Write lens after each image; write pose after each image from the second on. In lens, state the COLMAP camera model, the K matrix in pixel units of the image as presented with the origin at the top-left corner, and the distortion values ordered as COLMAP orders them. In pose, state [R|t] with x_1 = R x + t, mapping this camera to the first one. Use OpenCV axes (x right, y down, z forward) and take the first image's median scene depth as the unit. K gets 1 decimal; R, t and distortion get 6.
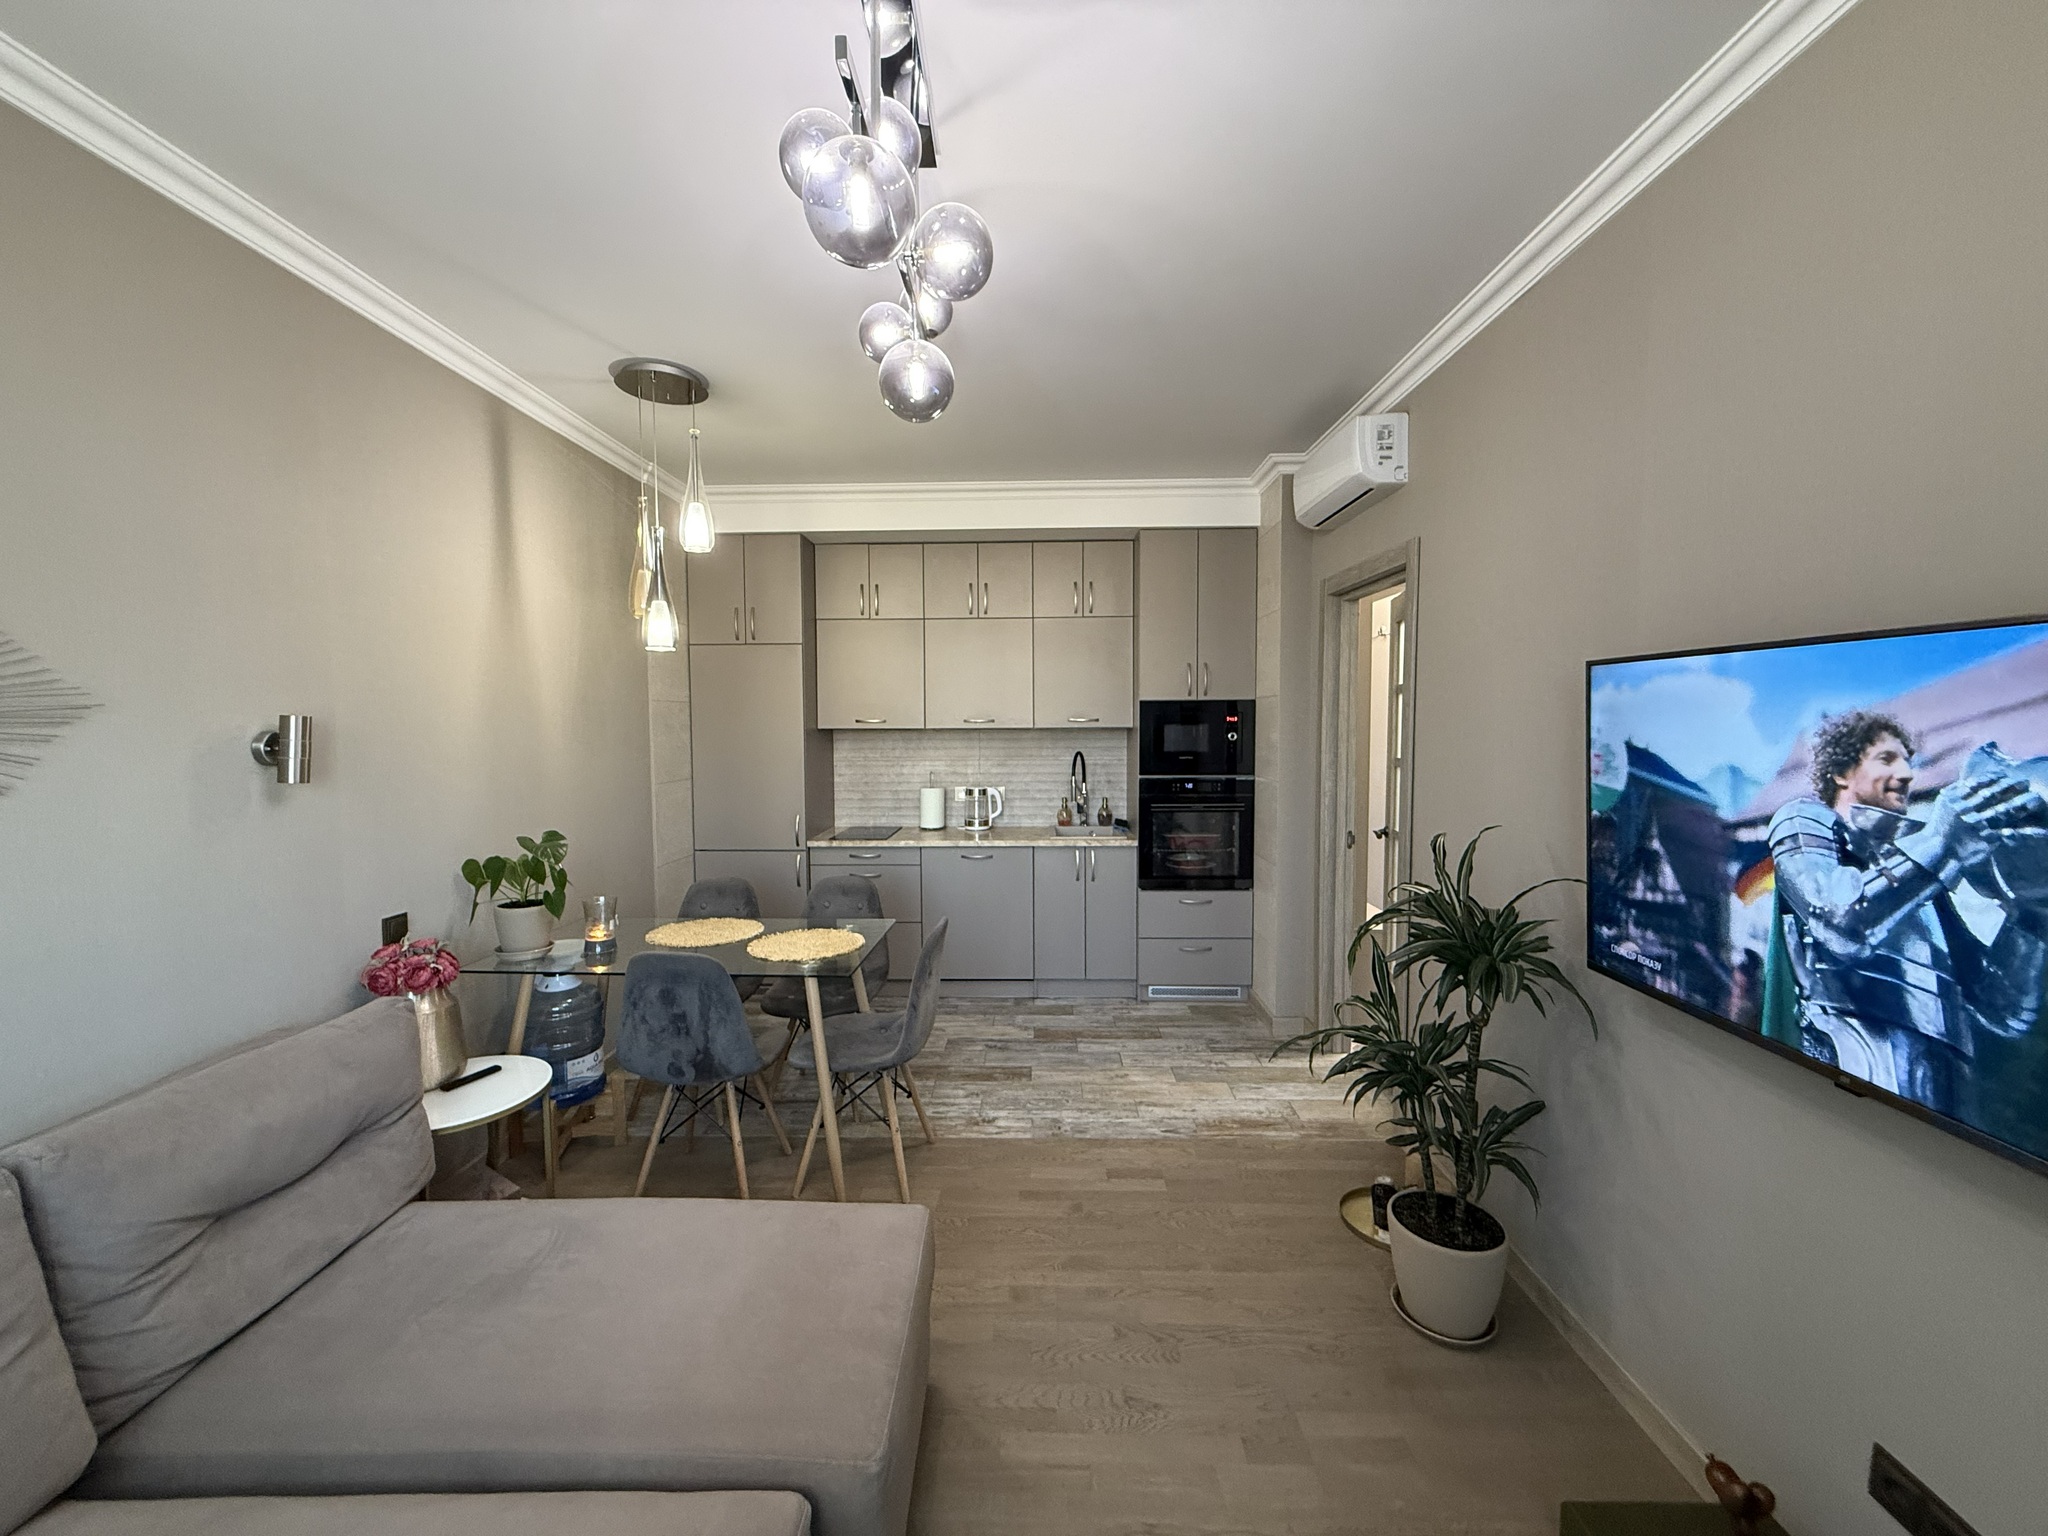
lens RADIAL K [[815.3, 0, 1016.7], [0, 815.3, 766.3], [0, 0, 1]] dist [-0.000173, -0.000109]
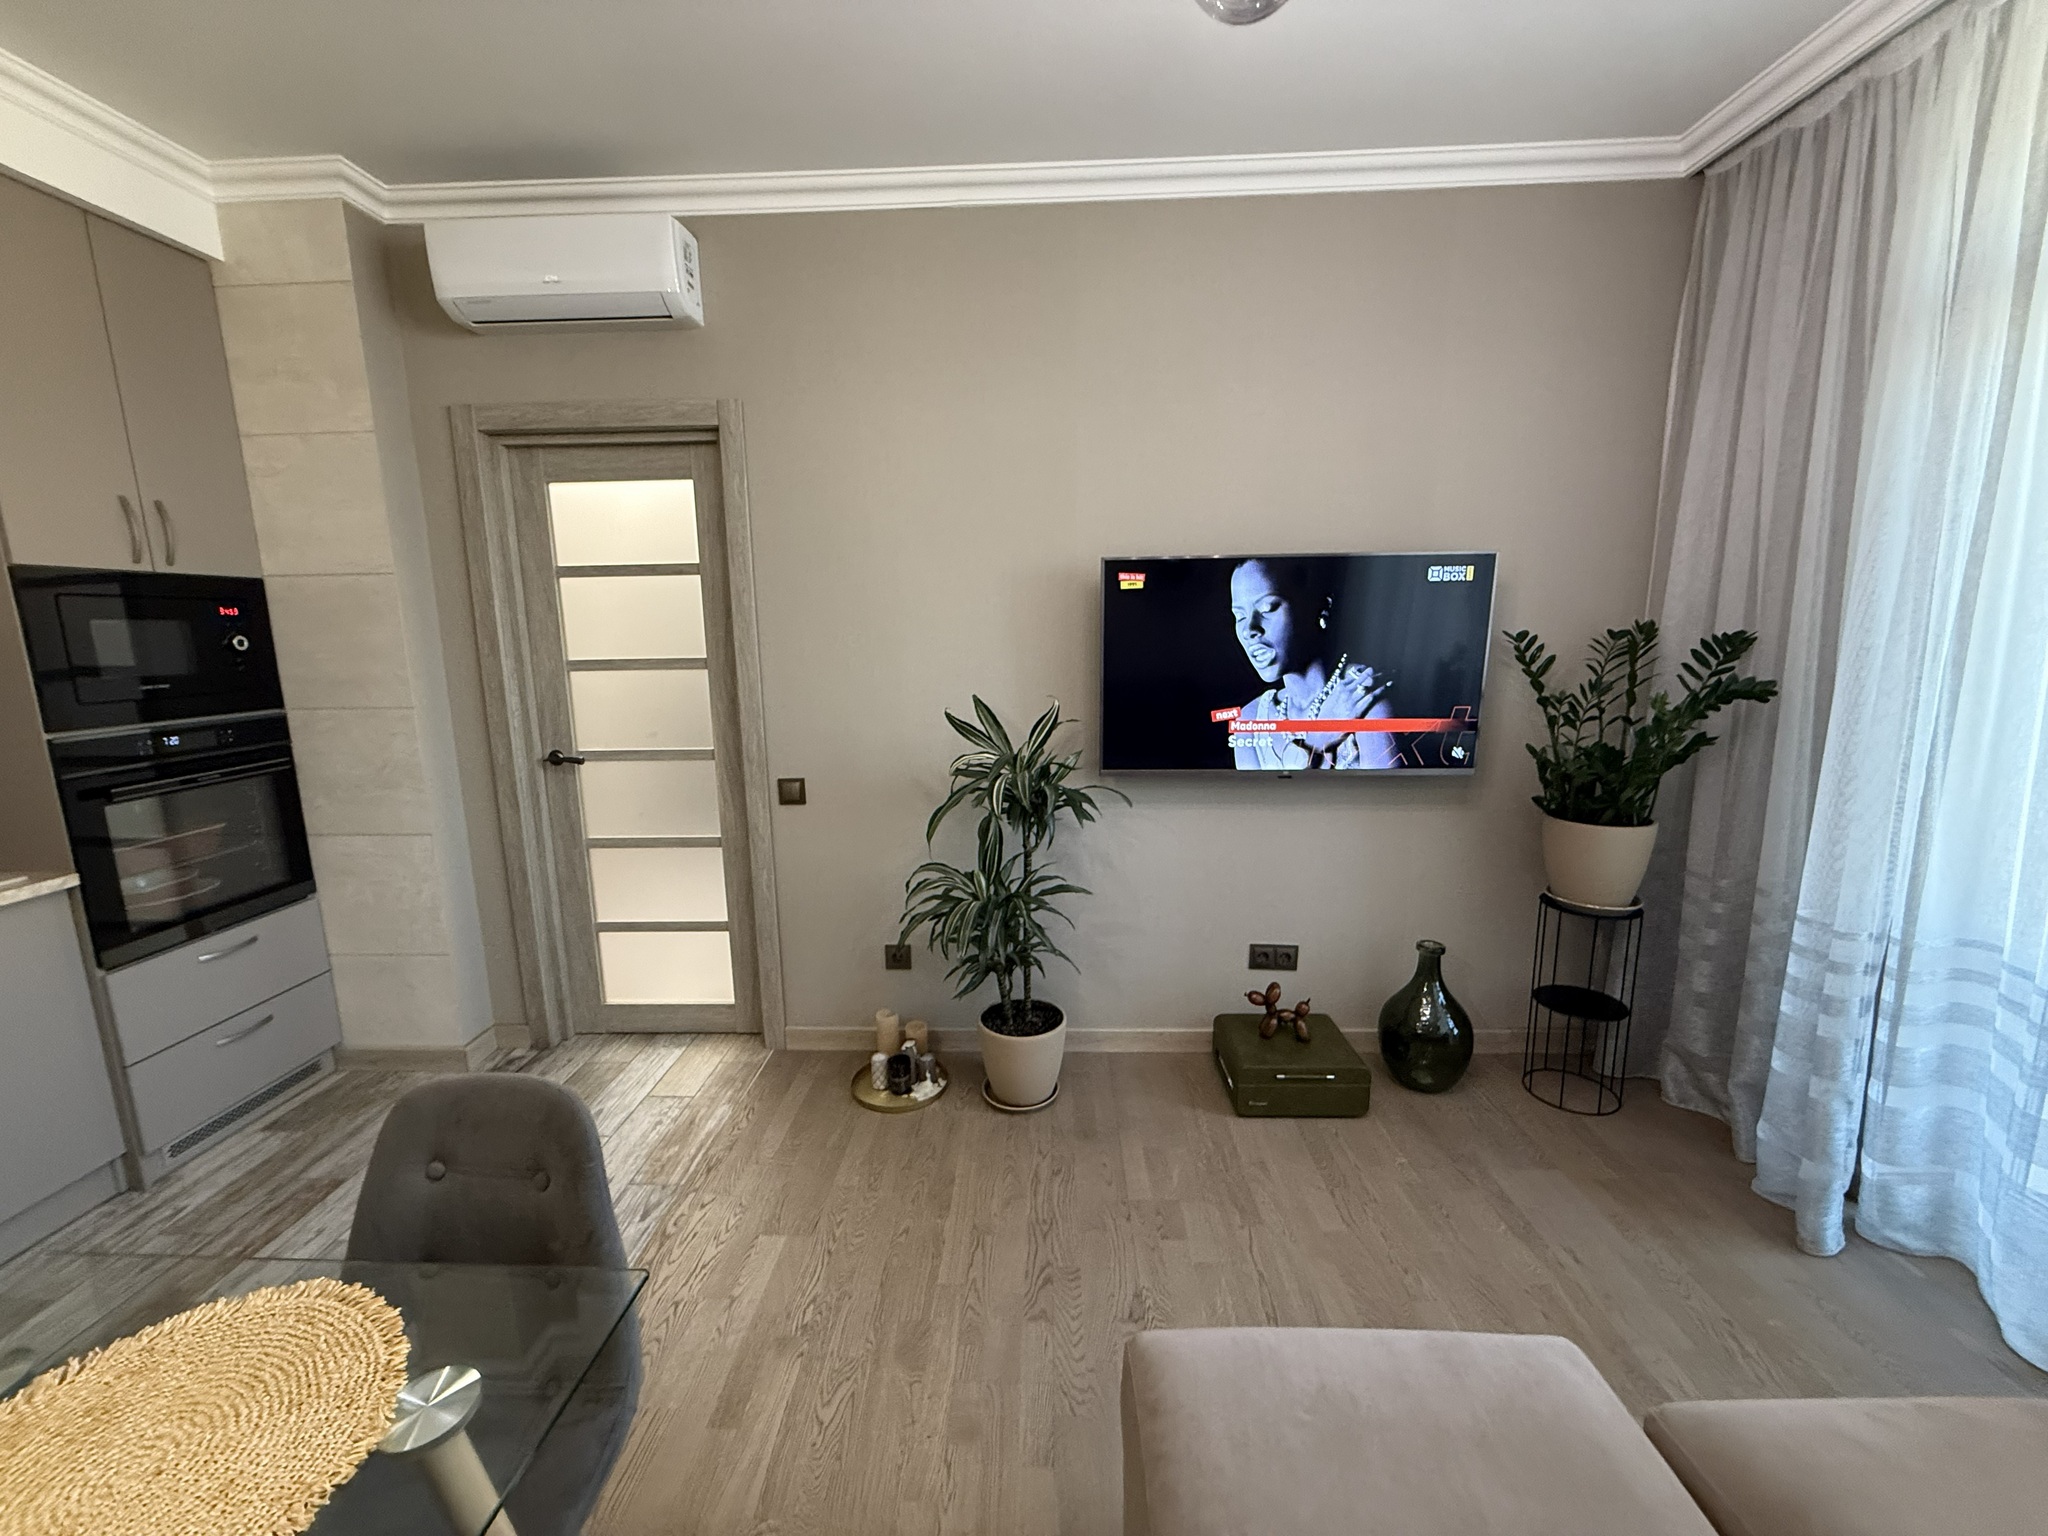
lens RADIAL K [[815.3, 0, 1016.7], [0, 815.3, 766.3], [0, 0, 1]] dist [-0.000173, -0.000109]
pose [[0.017183, -0.165893, 0.985994, -0.285843], [0.074416, 0.983617, 0.164196, -0.005319], [-0.997079, 0.070553, 0.029247, 0.442935]]
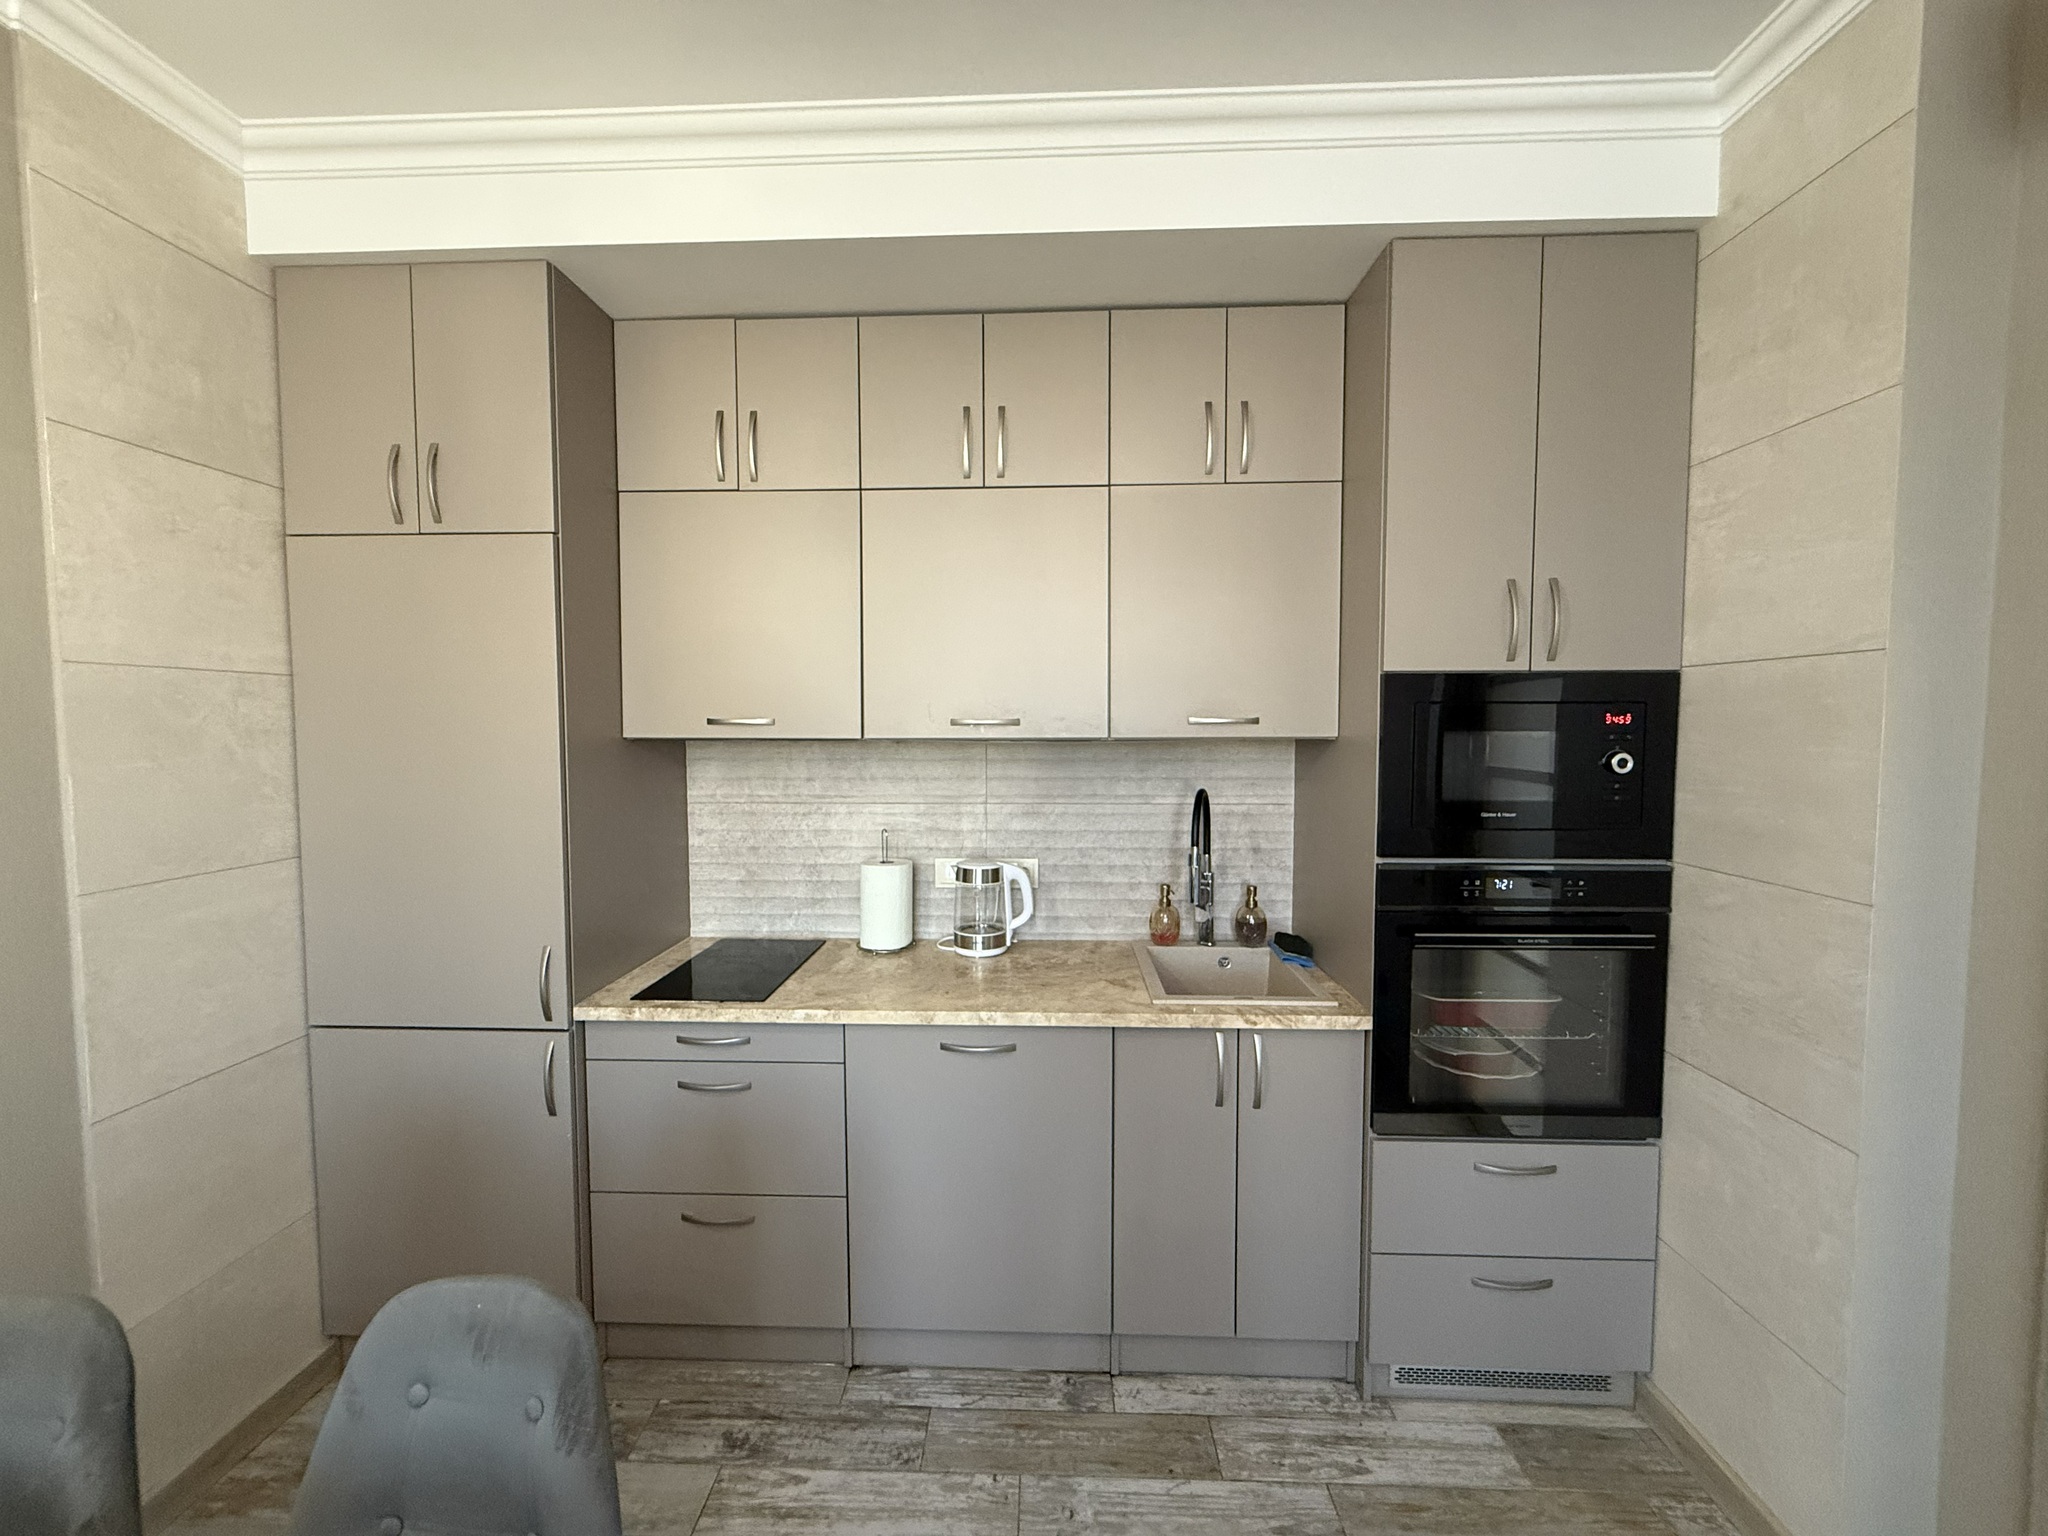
lens RADIAL K [[815.3, 0, 1016.7], [0, 815.3, 766.3], [0, 0, 1]] dist [-0.000173, -0.000109]
pose [[0.999870, 0.004009, -0.015625, -0.022525], [-0.004044, 0.999989, -0.002203, -0.032211], [0.015616, 0.002266, 0.999876, 0.582446]]
